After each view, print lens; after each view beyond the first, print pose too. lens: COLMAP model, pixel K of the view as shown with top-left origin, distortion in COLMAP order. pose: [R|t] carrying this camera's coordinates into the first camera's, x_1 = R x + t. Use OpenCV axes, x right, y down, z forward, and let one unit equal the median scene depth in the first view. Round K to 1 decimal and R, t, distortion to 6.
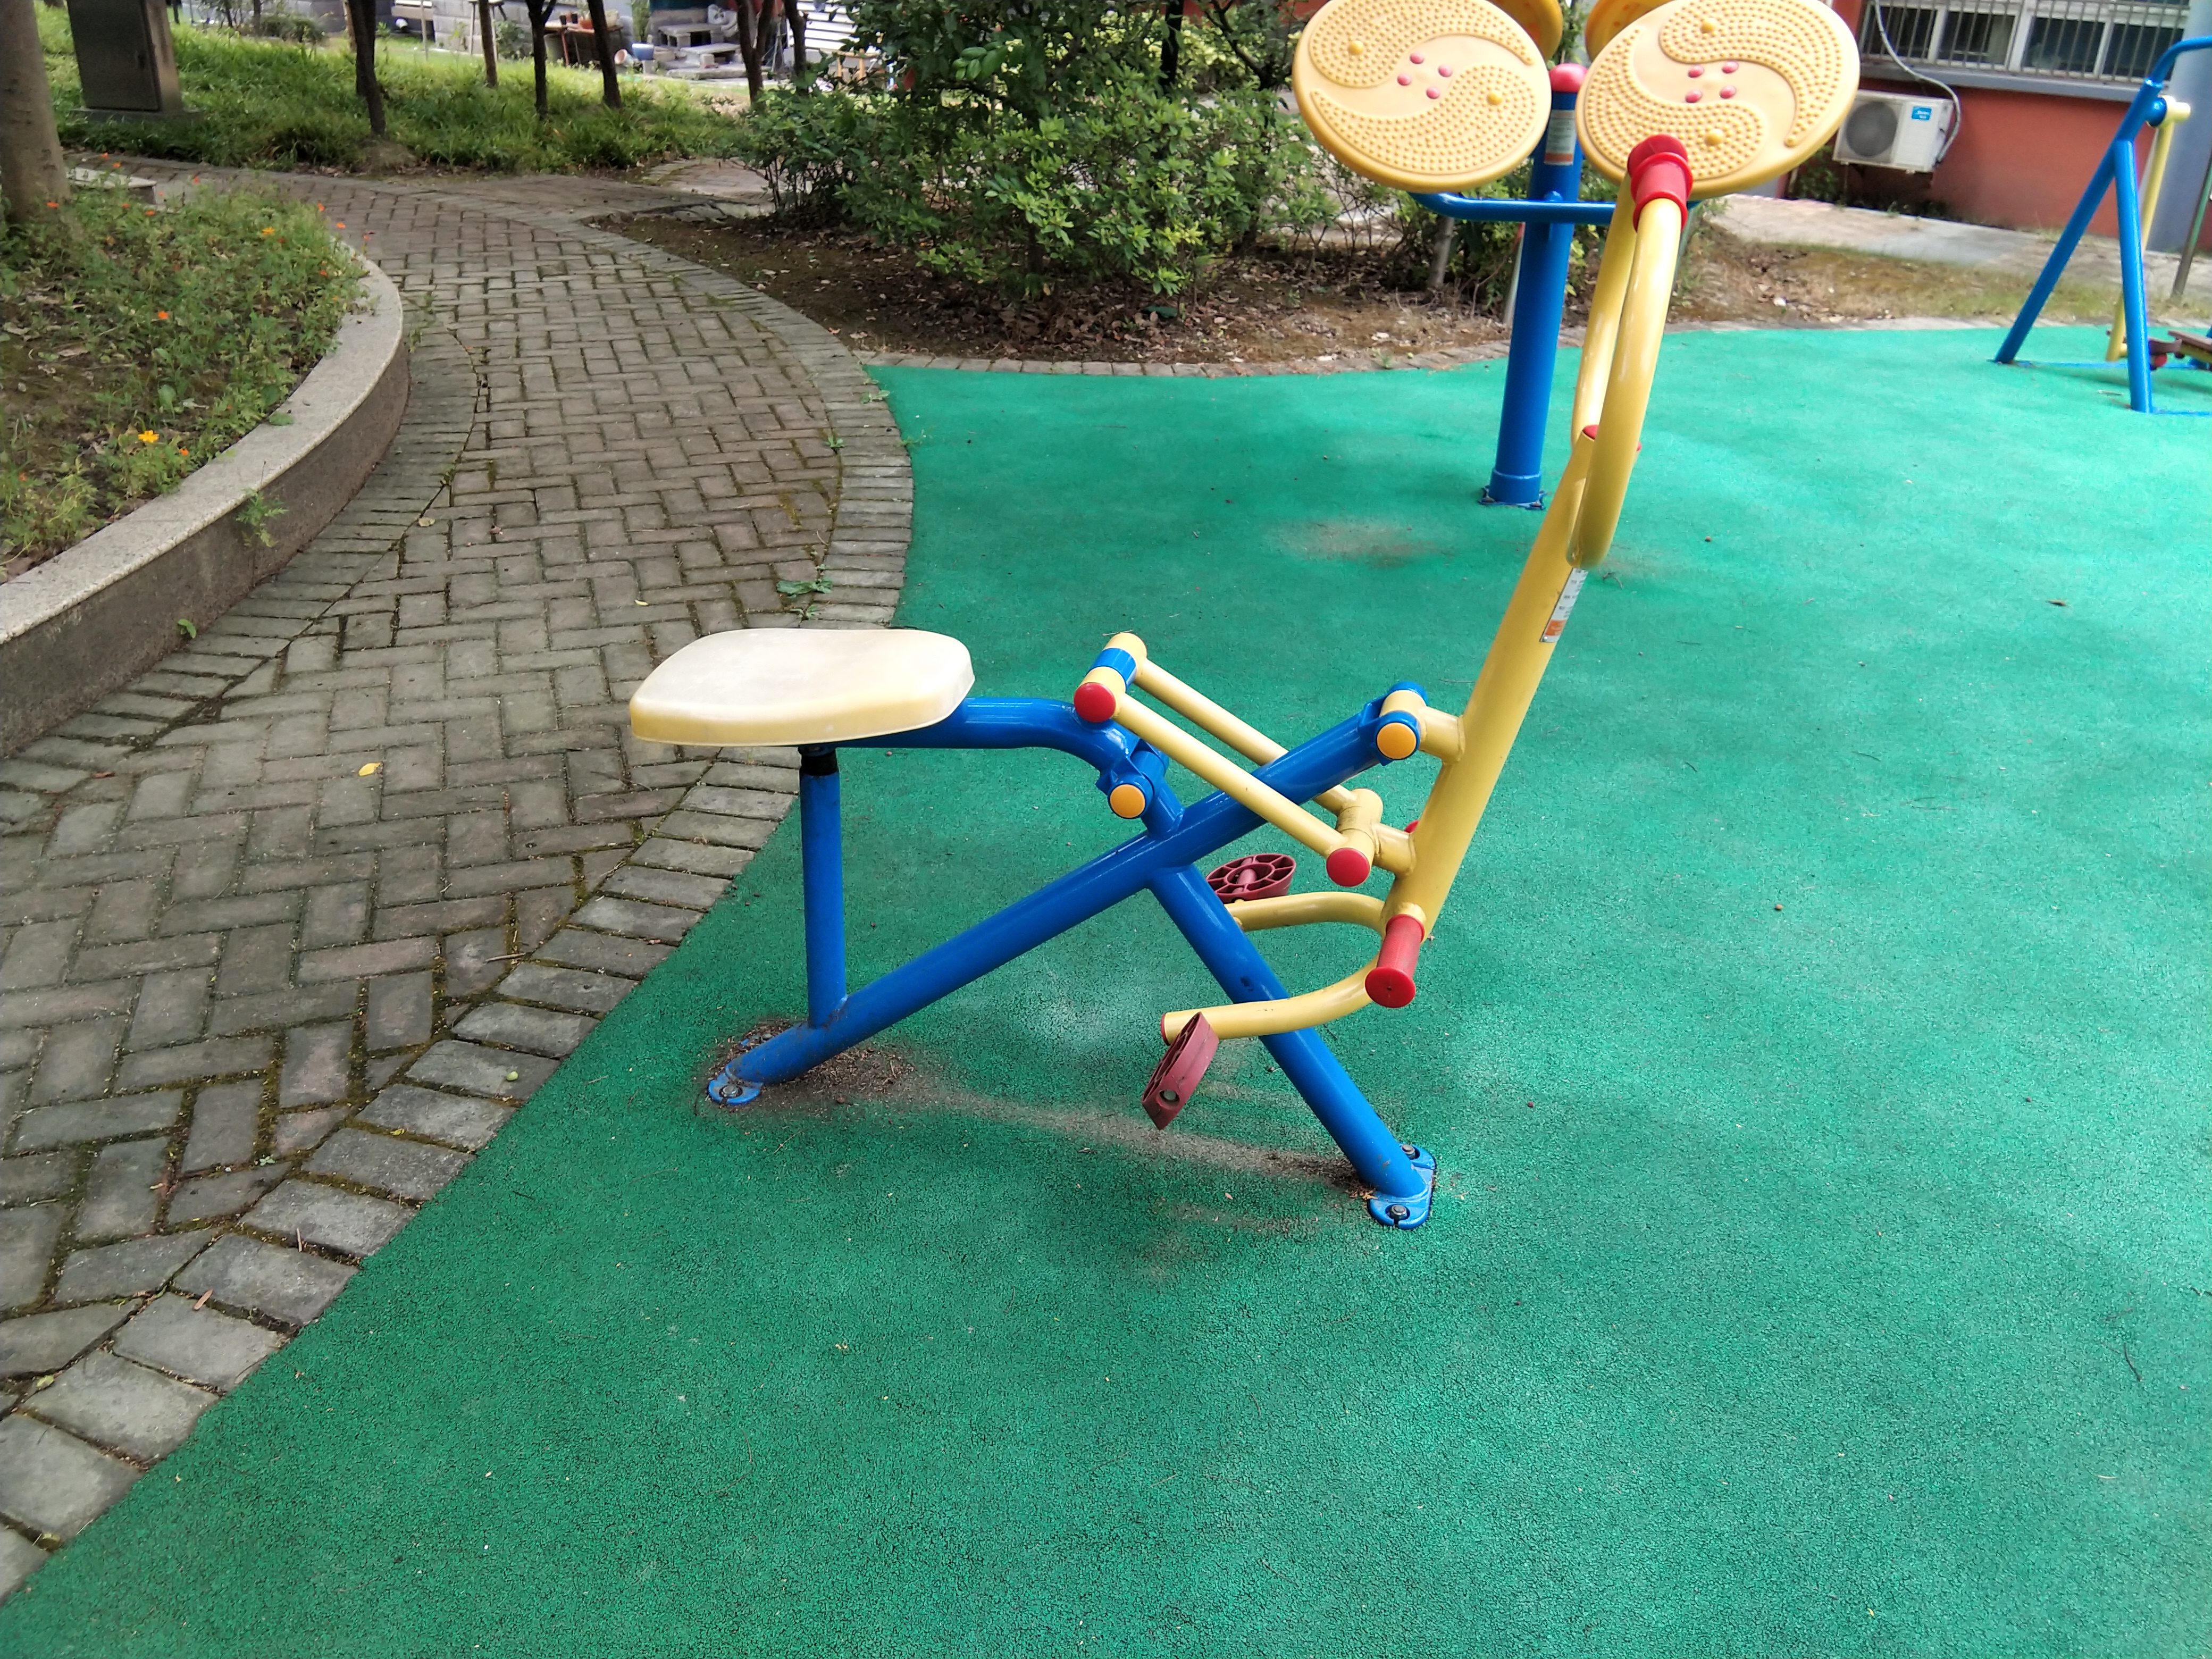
lens RADIAL K [[1634.0, 0, 1072.7], [0, 1634.0, 733.7], [0, 0, 1]] dist [0.076078, -0.114058]
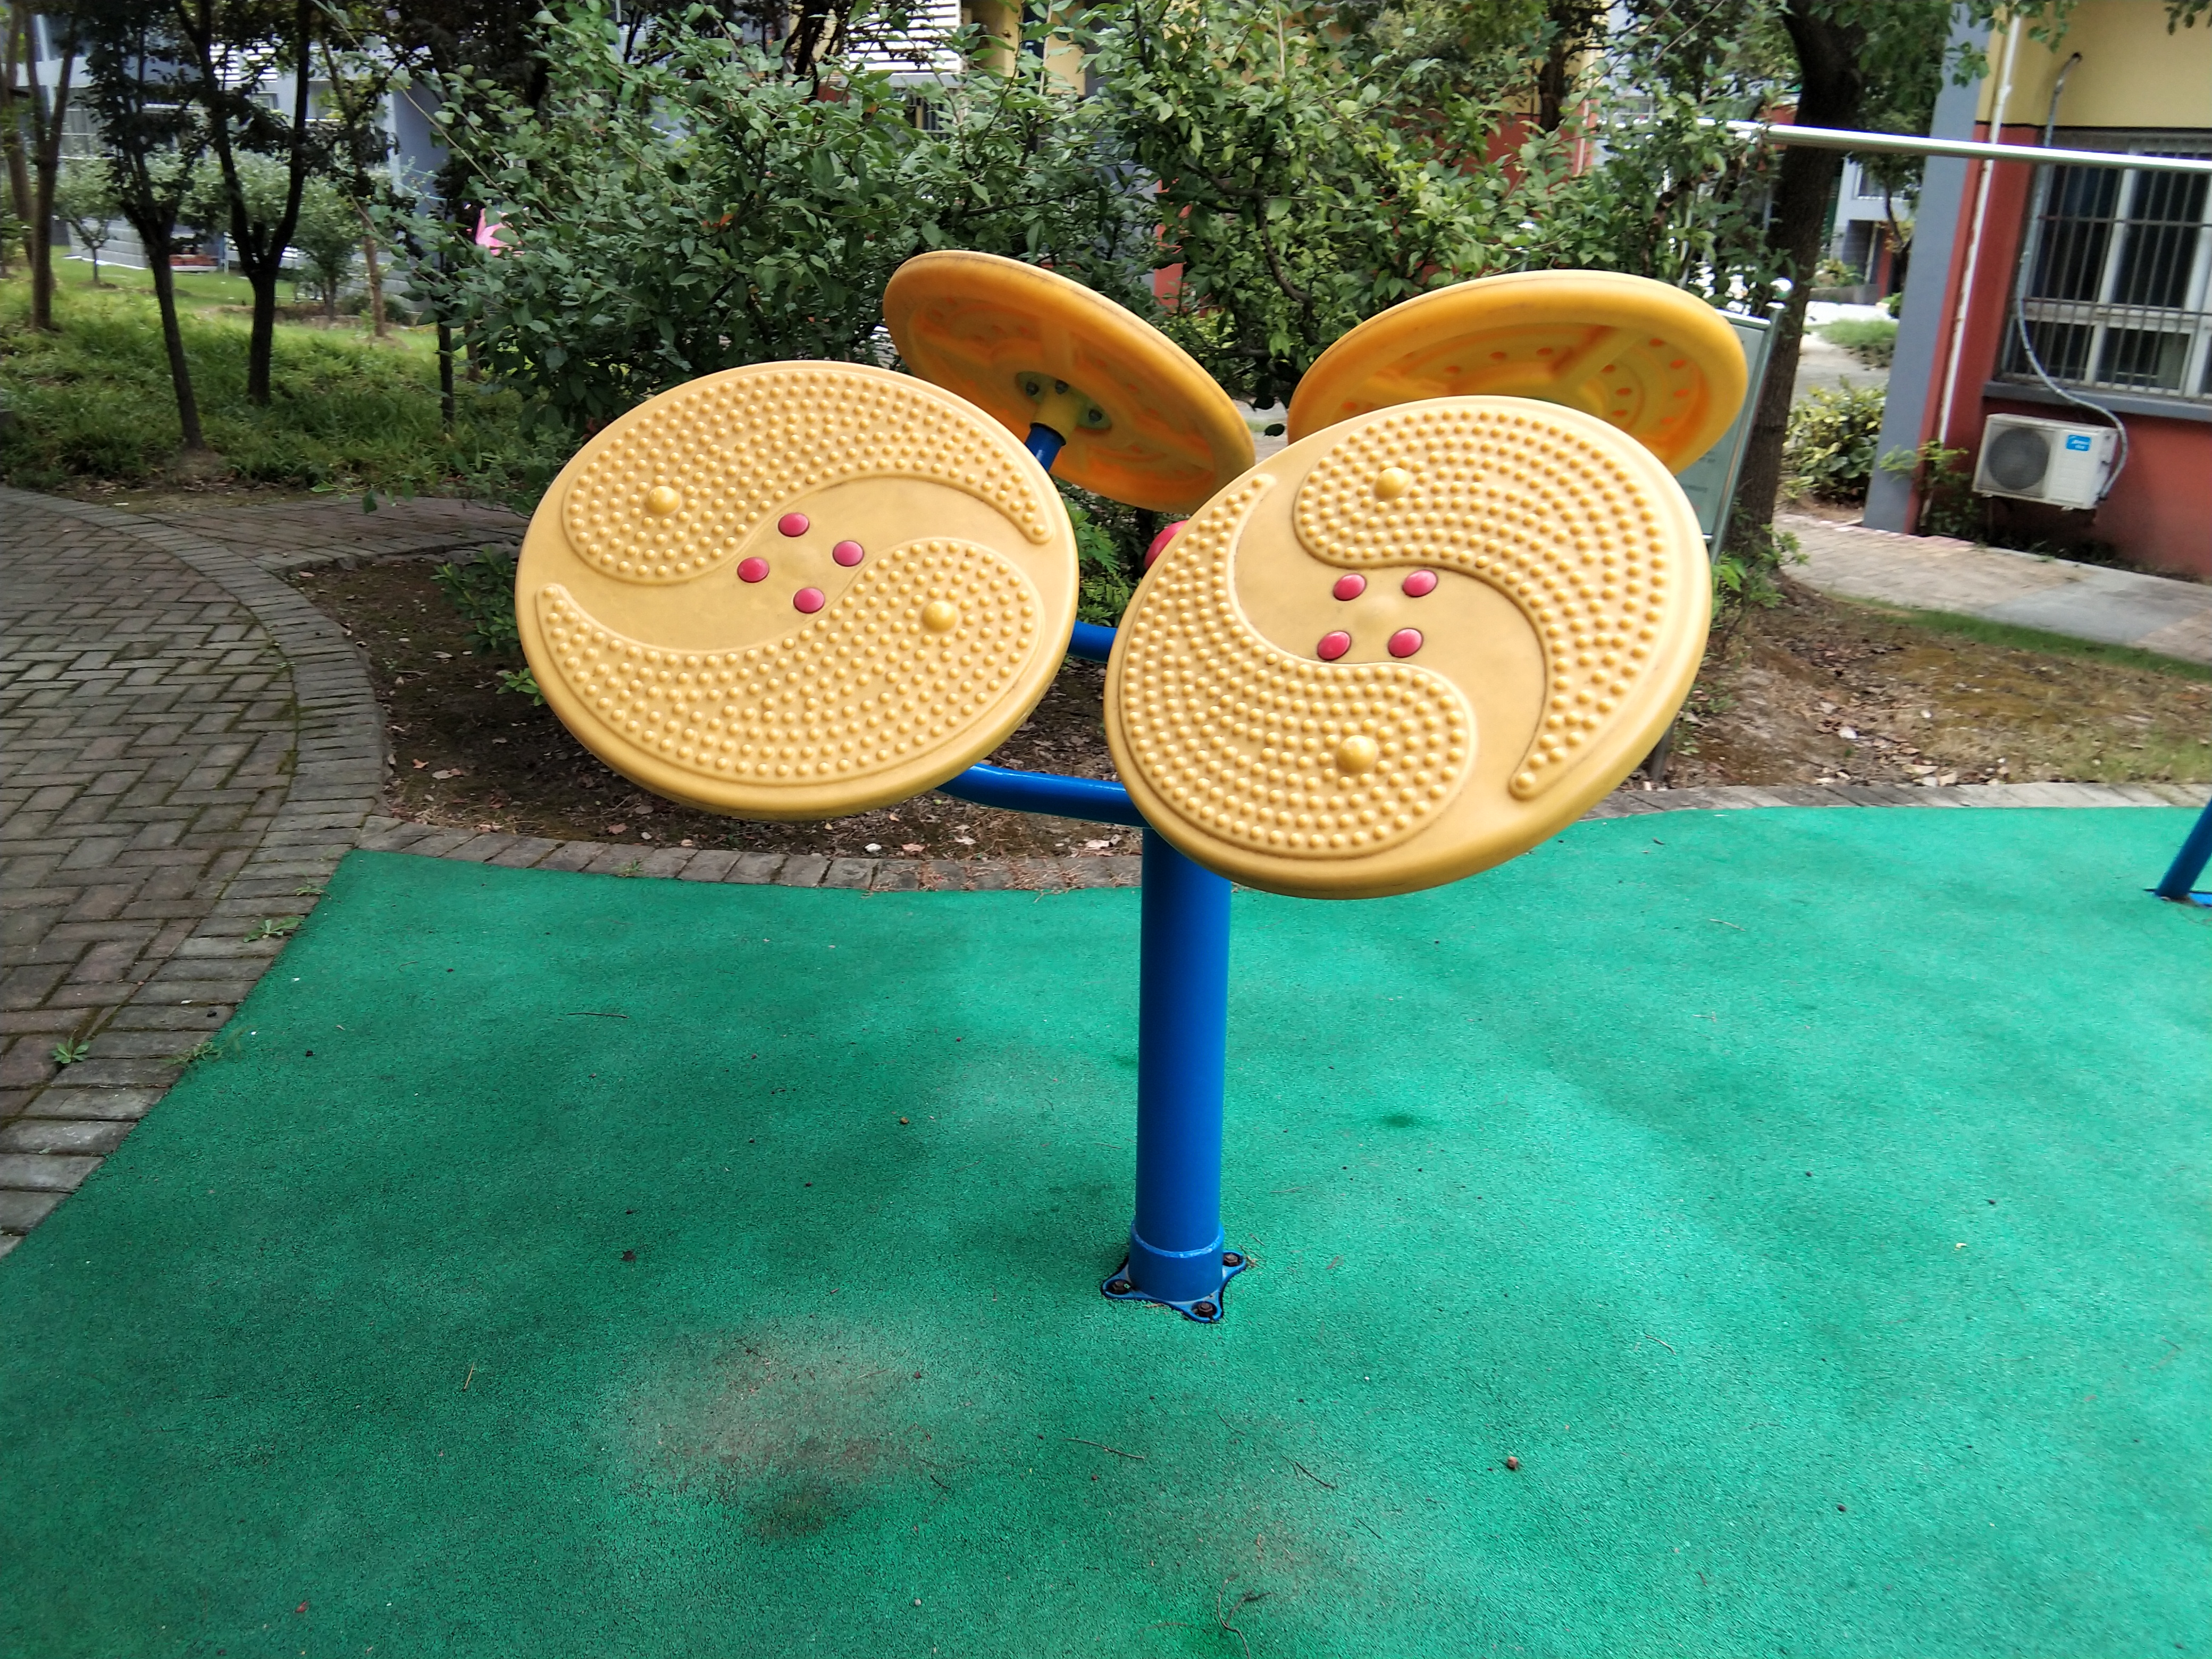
lens RADIAL K [[1634.0, 0, 1072.7], [0, 1634.0, 733.7], [0, 0, 1]] dist [0.076078, -0.114058]
pose [[0.994614, 0.040262, -0.095505, 0.163921], [-0.054263, 0.987368, -0.148861, -0.137902], [0.088305, 0.153242, 0.984235, 0.268004]]
